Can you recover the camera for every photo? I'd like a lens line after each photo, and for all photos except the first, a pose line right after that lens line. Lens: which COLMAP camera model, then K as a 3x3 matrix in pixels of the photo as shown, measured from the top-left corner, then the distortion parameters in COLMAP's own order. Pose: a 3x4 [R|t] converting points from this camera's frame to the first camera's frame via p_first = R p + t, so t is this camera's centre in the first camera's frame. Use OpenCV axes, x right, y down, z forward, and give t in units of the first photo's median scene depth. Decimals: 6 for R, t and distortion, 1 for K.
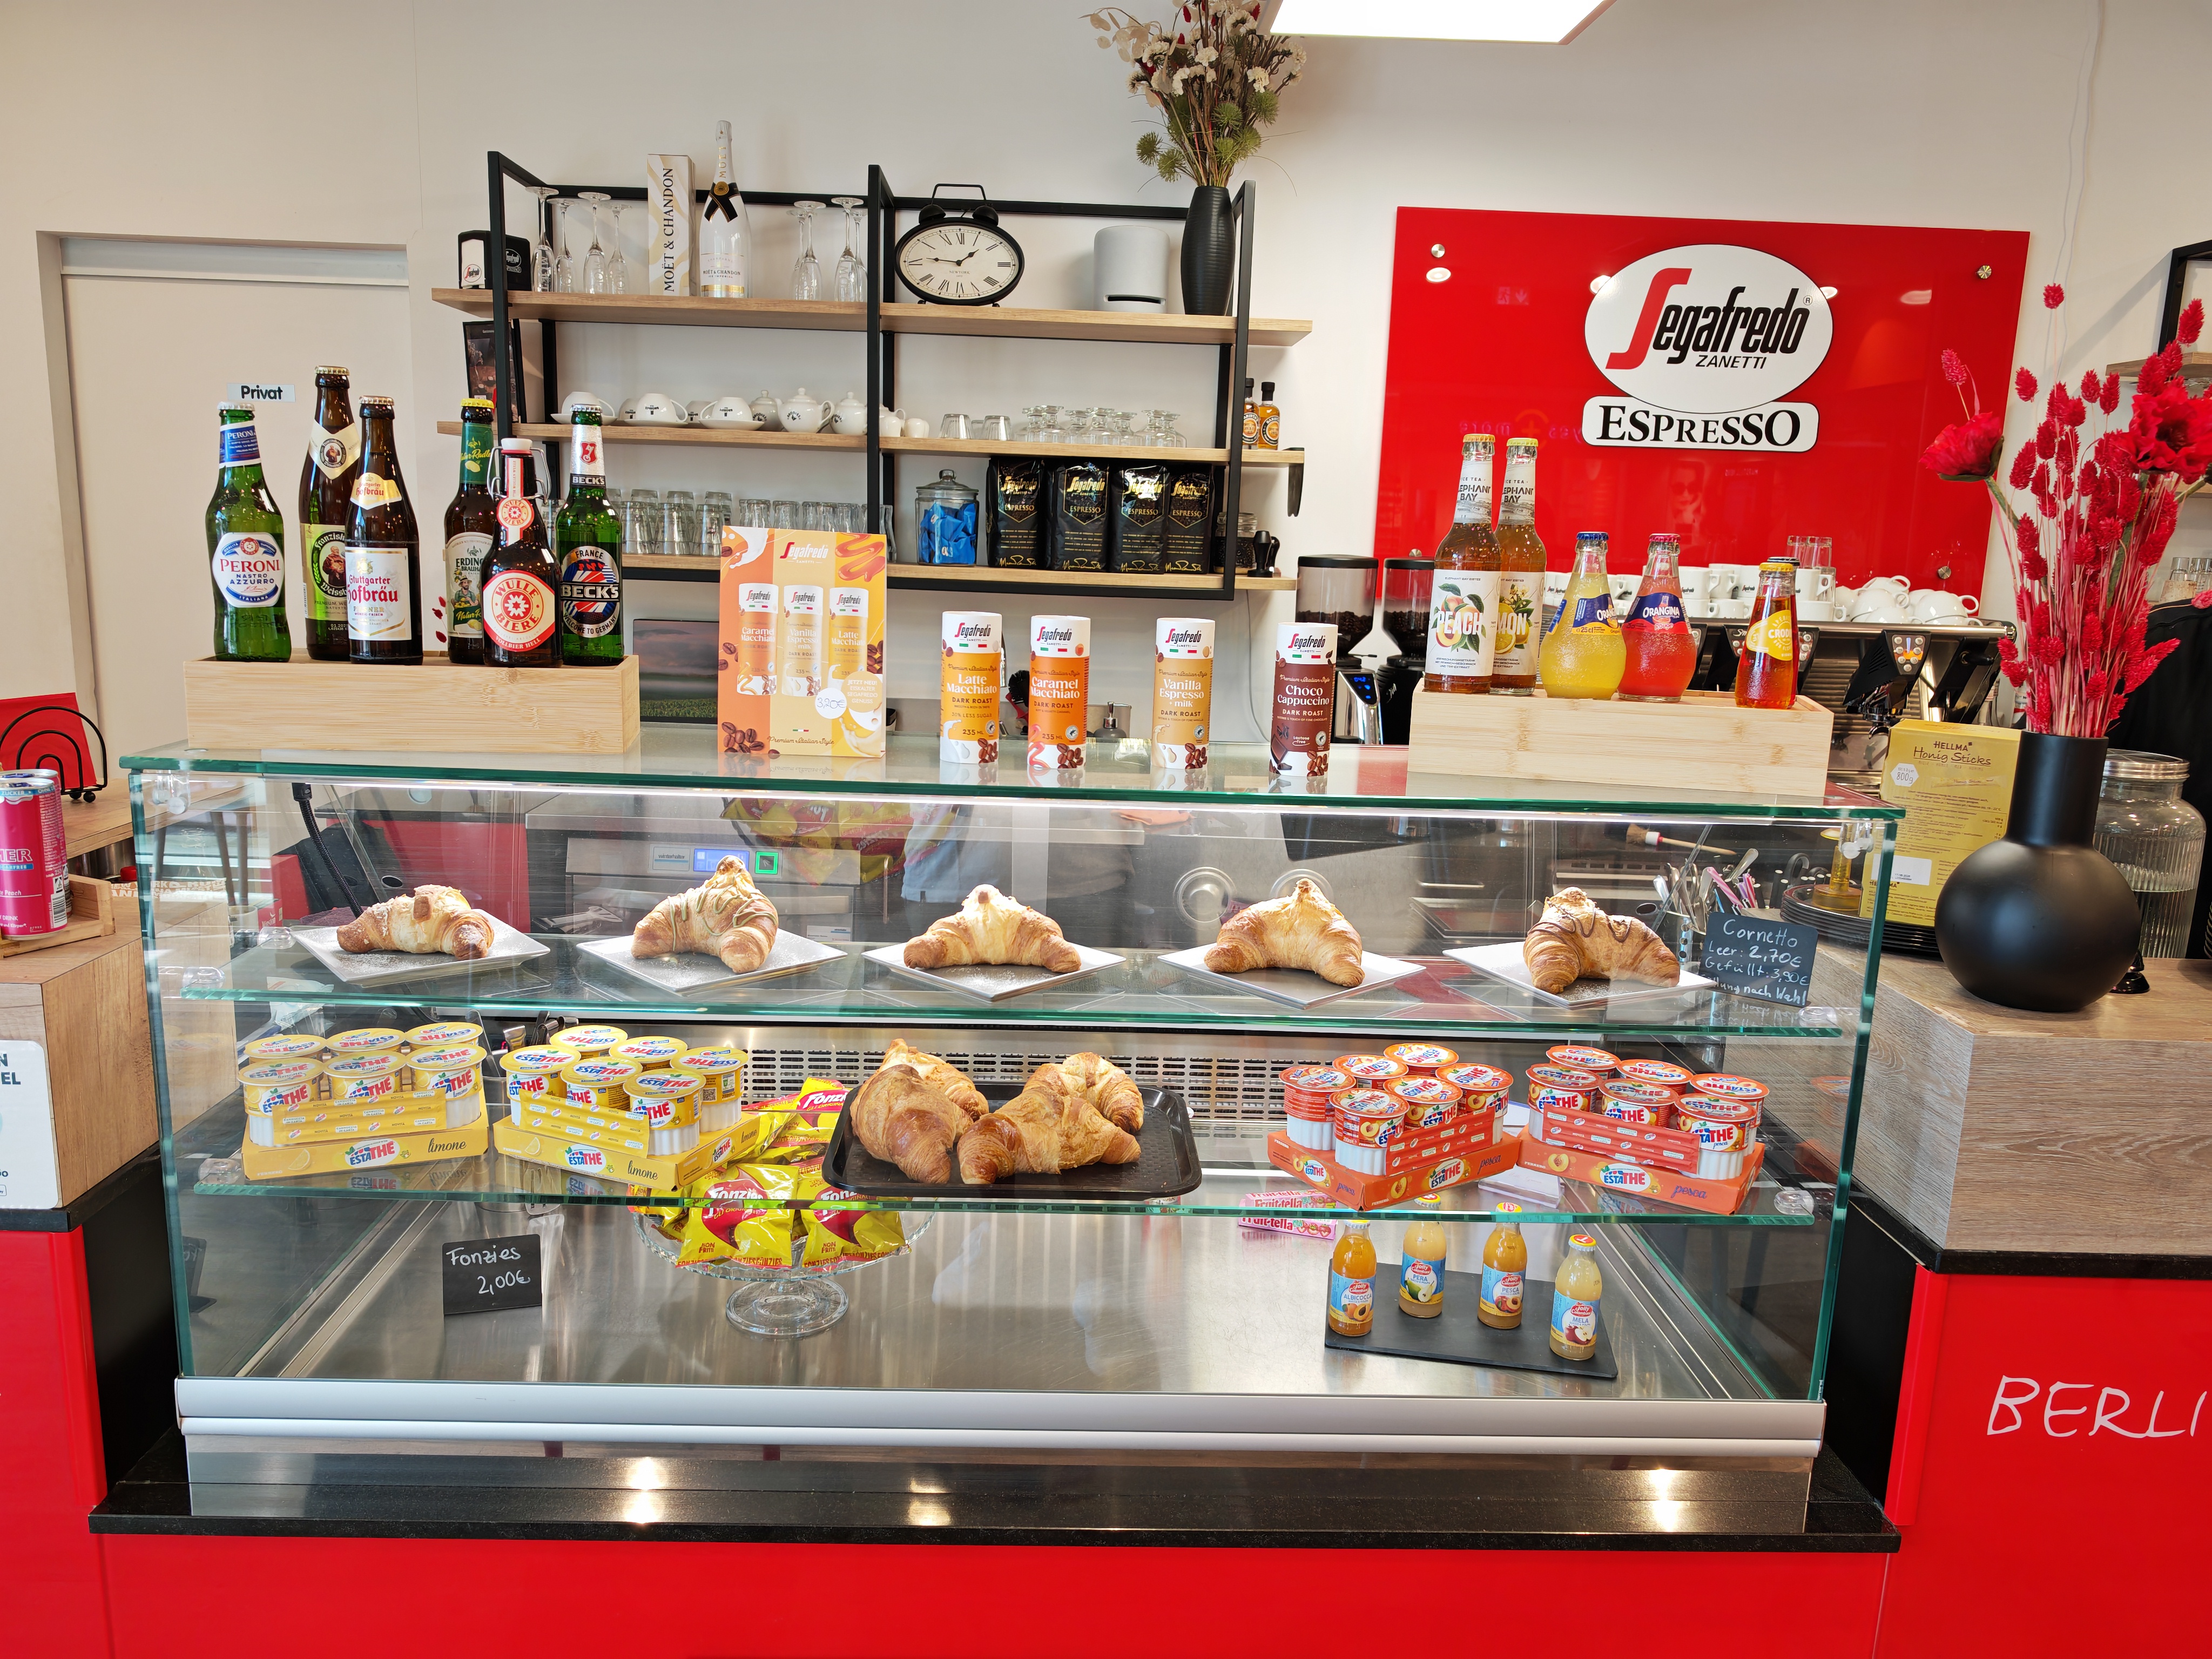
lens RADIAL K [[1567.6, 0, 1089.5], [0, 1567.6, 833.3], [0, 0, 1]] dist [0.071112, -0.159894]
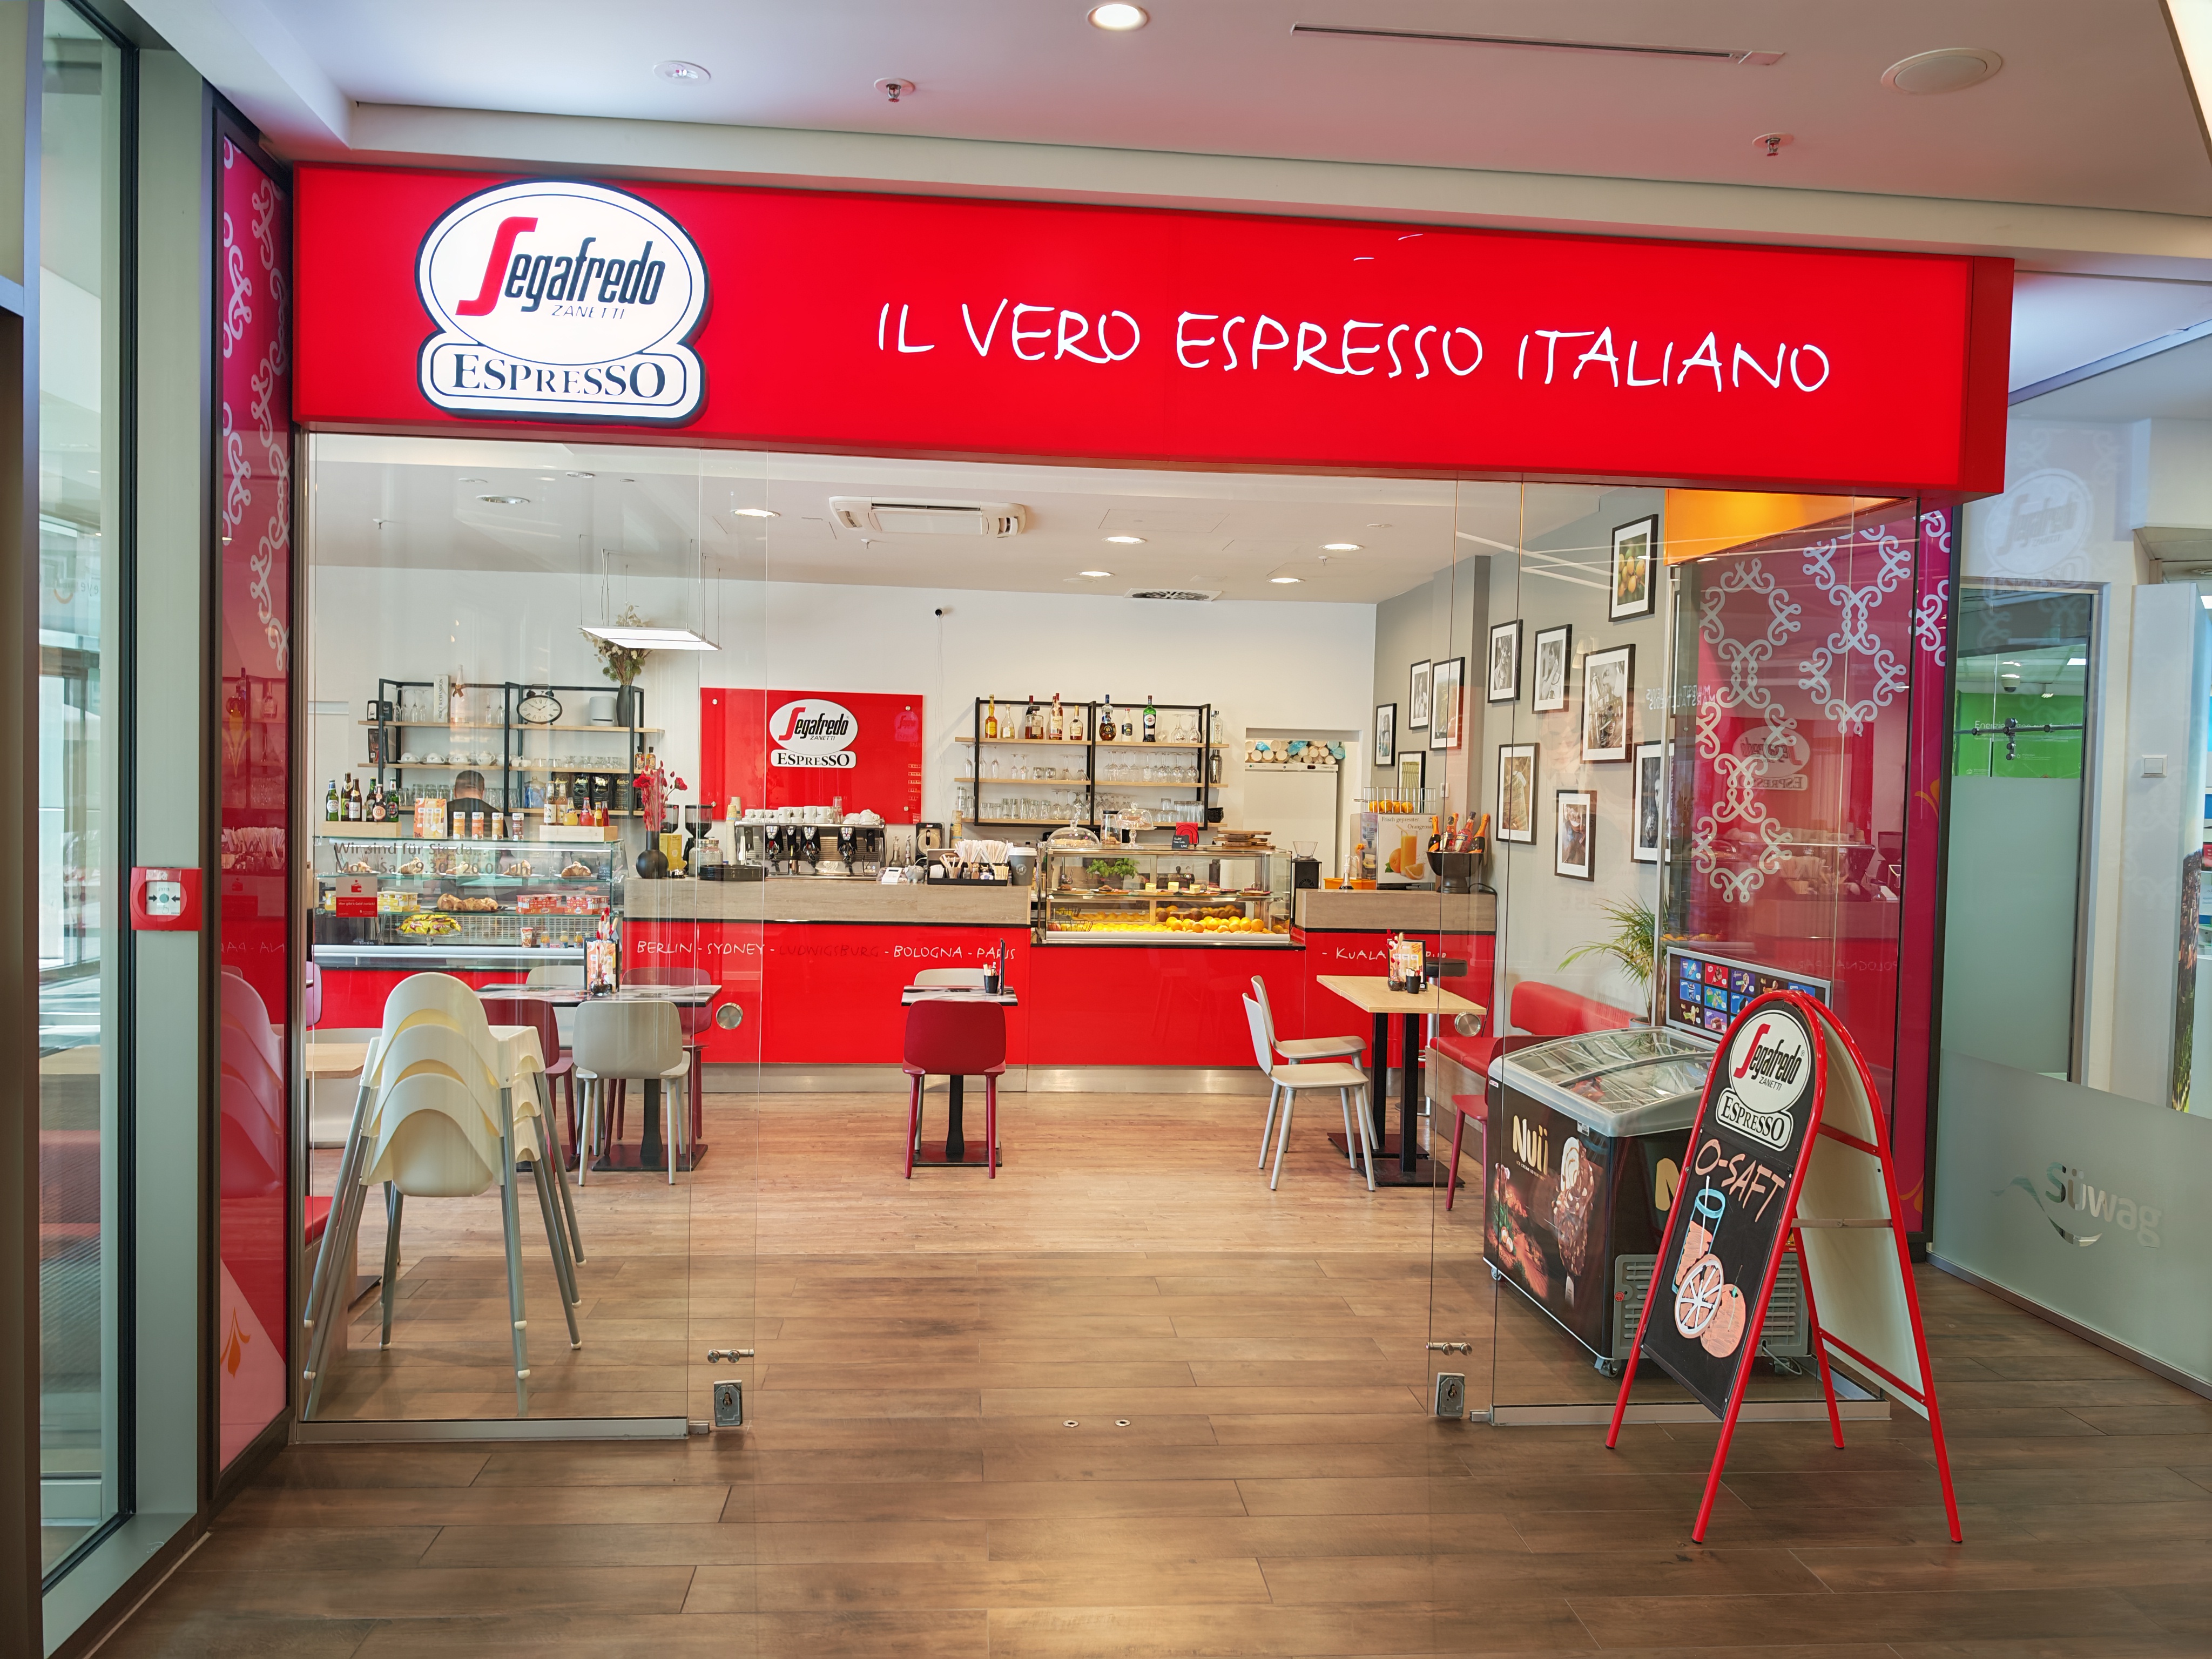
lens RADIAL K [[1581.0, 0, 1106.0], [0, 1581.0, 829.5], [0, 0, 1]] dist [0.023439, -0.034063]
pose [[0.996908, -0.008171, 0.078149, 0.735164], [0.020837, 0.986462, -0.162659, 0.367392], [-0.075761, 0.163785, 0.983583, -1.961723]]
